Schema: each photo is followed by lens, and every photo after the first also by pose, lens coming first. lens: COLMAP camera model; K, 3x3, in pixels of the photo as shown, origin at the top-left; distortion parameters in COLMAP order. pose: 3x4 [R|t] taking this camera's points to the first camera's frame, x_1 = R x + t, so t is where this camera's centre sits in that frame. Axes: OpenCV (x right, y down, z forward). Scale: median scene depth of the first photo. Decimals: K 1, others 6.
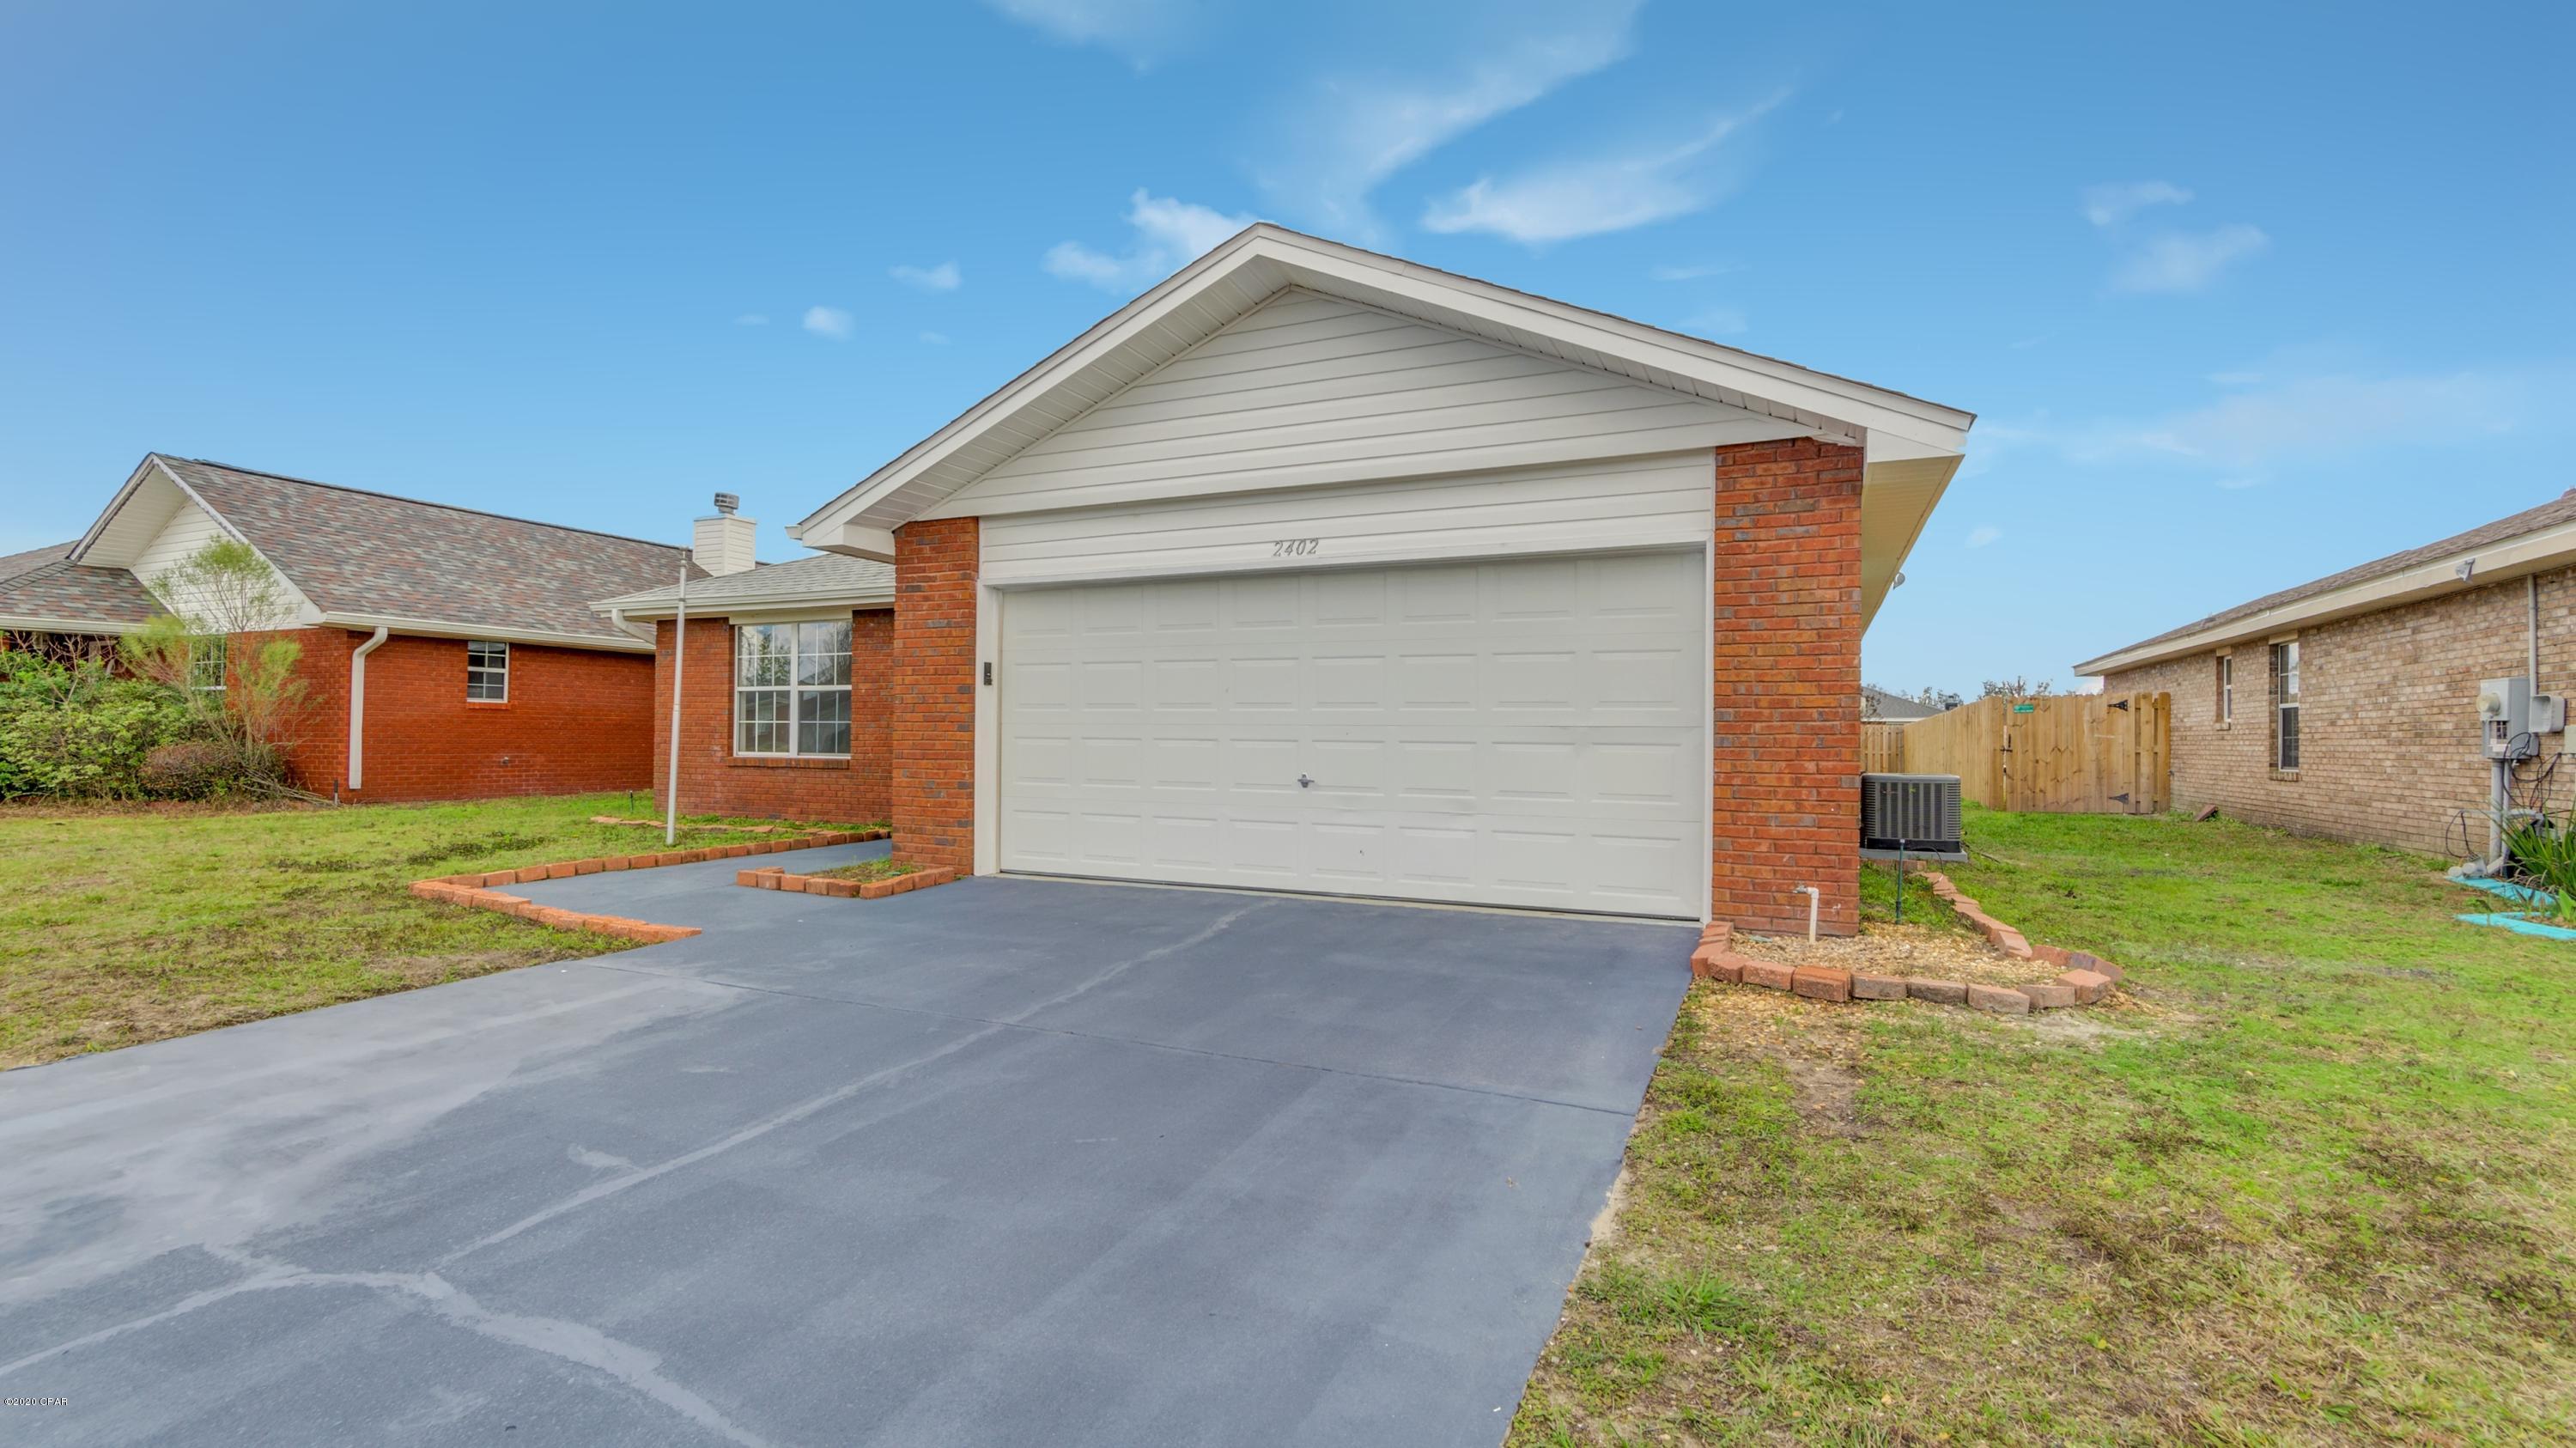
lens RADIAL K [[1172.4, 0, 1280.2], [0, 1172.4, 725.2], [0, 0, 1]] dist [0.002142, -0.000211]
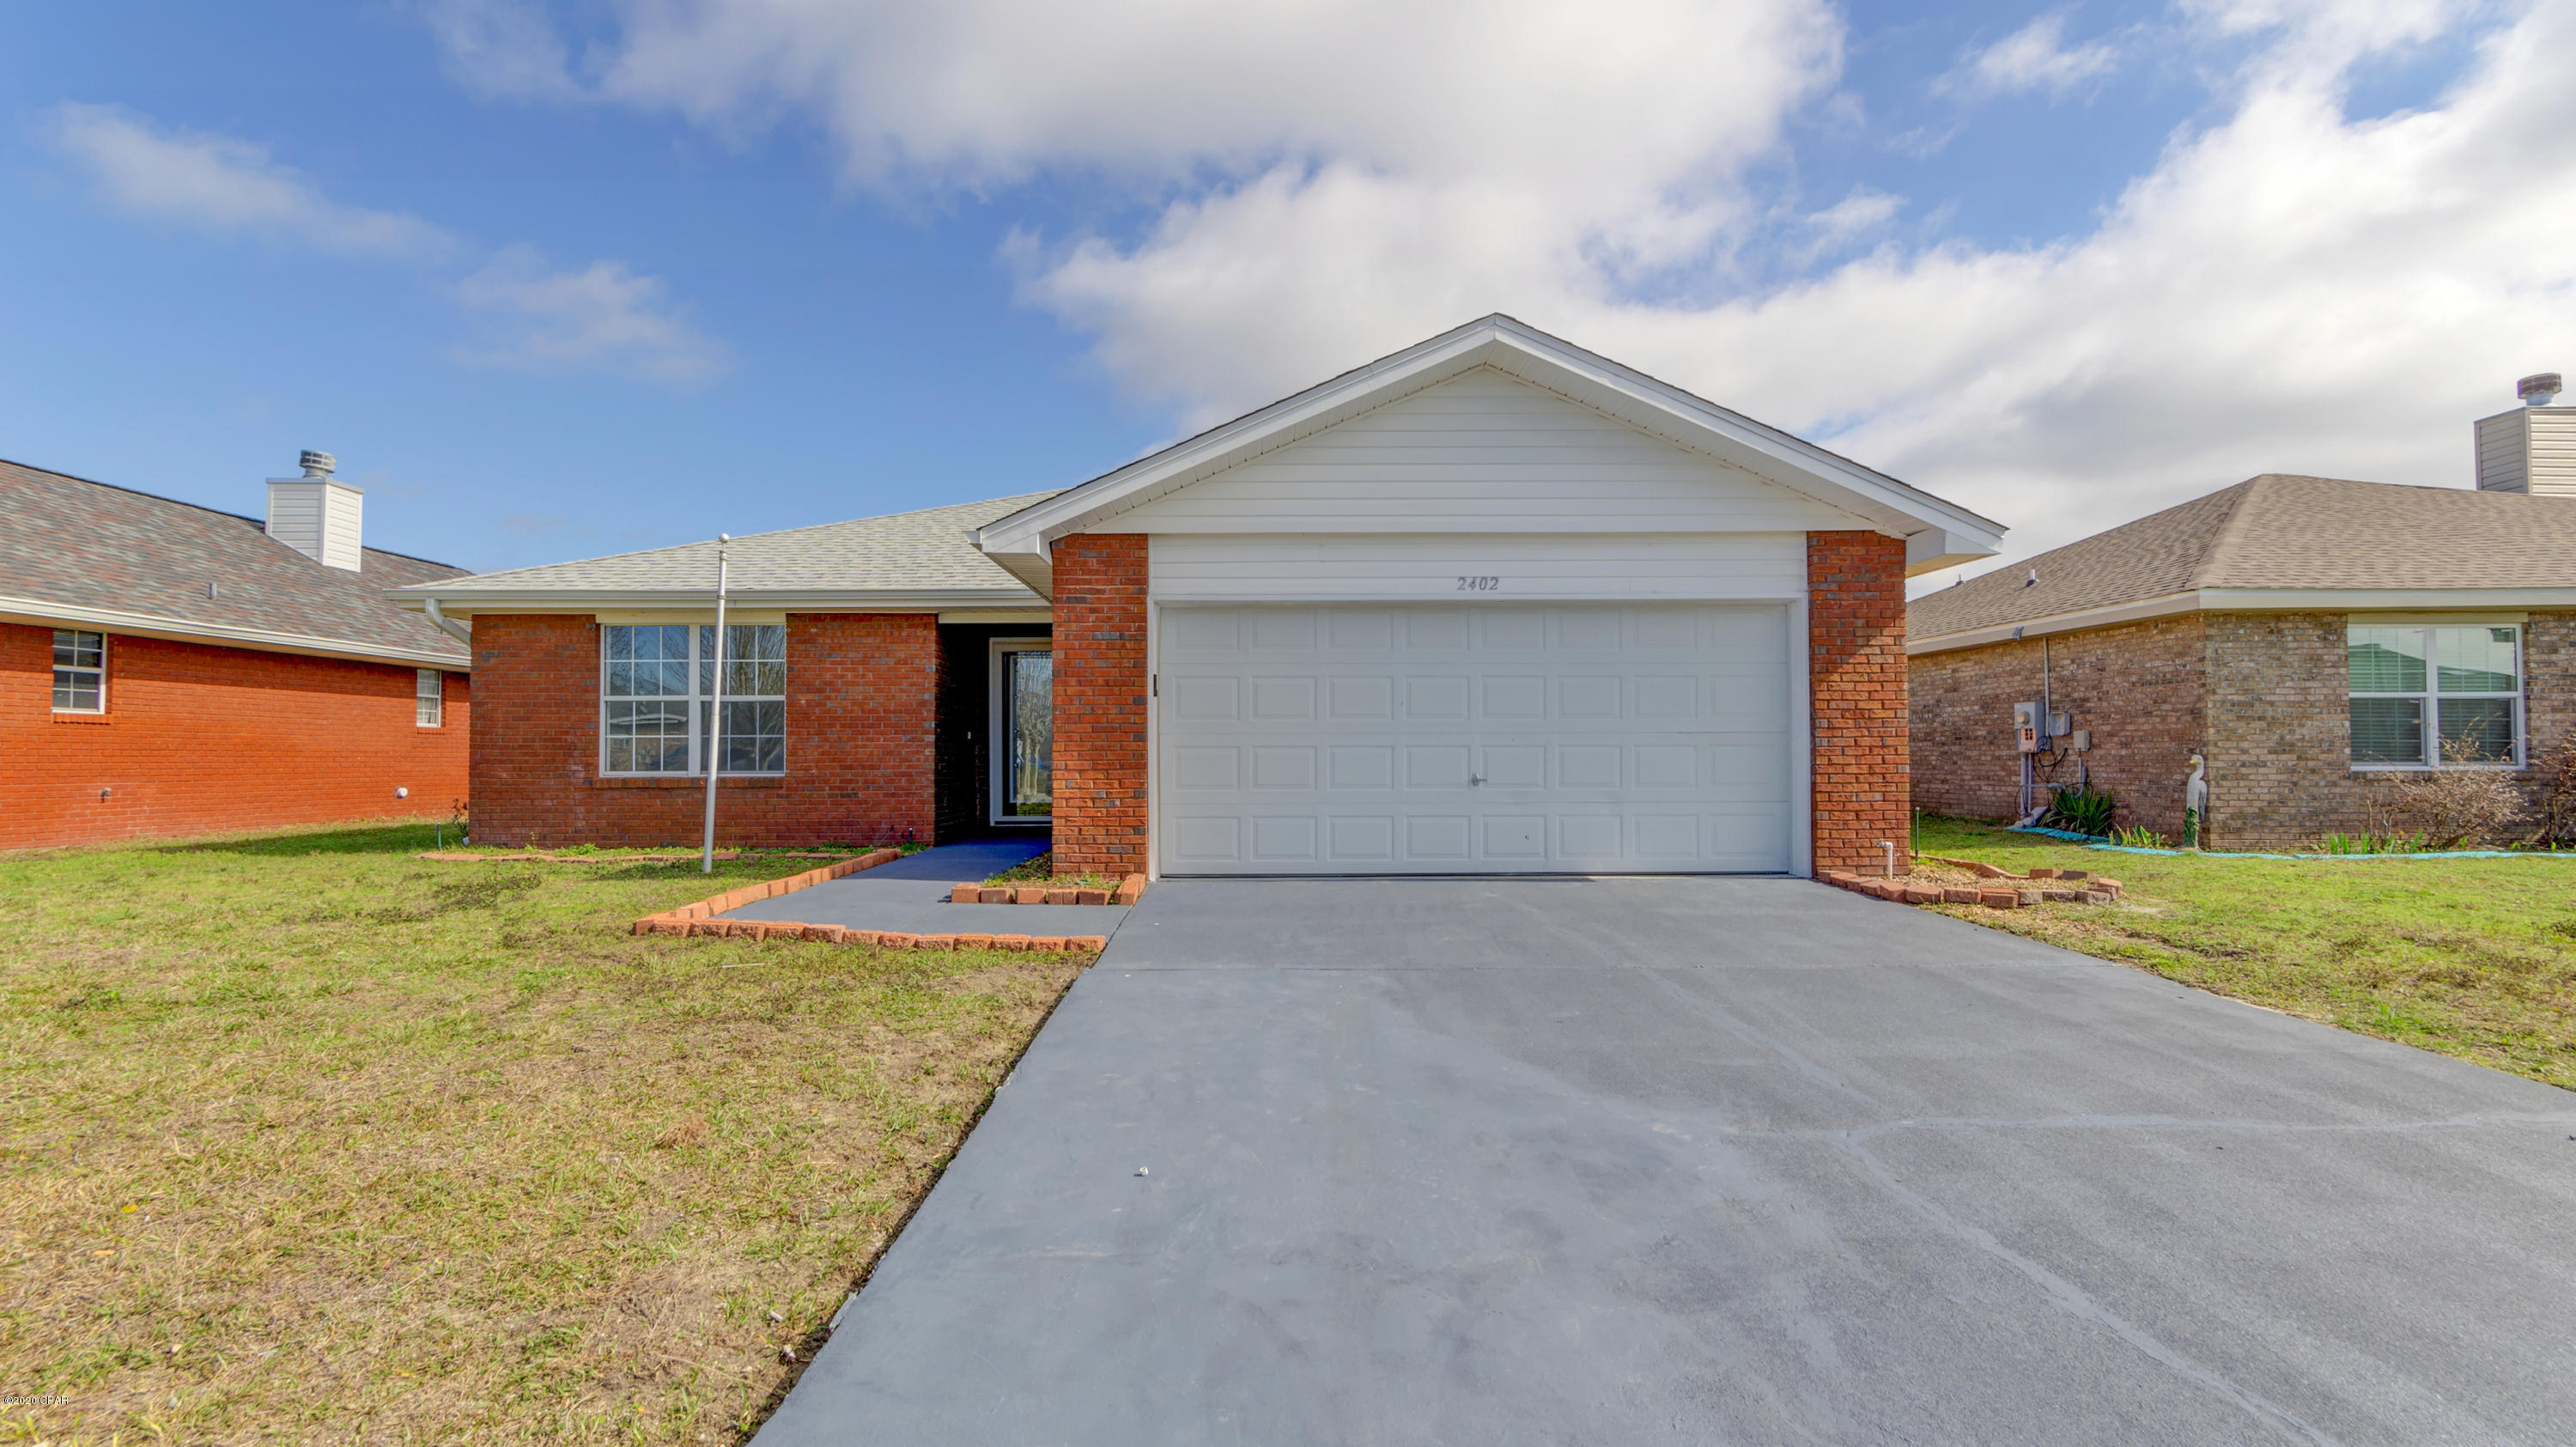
lens RADIAL K [[1172.3, 0, 1263.6], [0, 1172.3, 731.9], [0, 0, 1]] dist [0.002142, -0.000211]
pose [[0.898343, -0.002831, 0.439285, -0.617576], [0.007117, 0.999942, -0.008110, 0.005947], [-0.439237, 0.010412, 0.898311, 0.026855]]
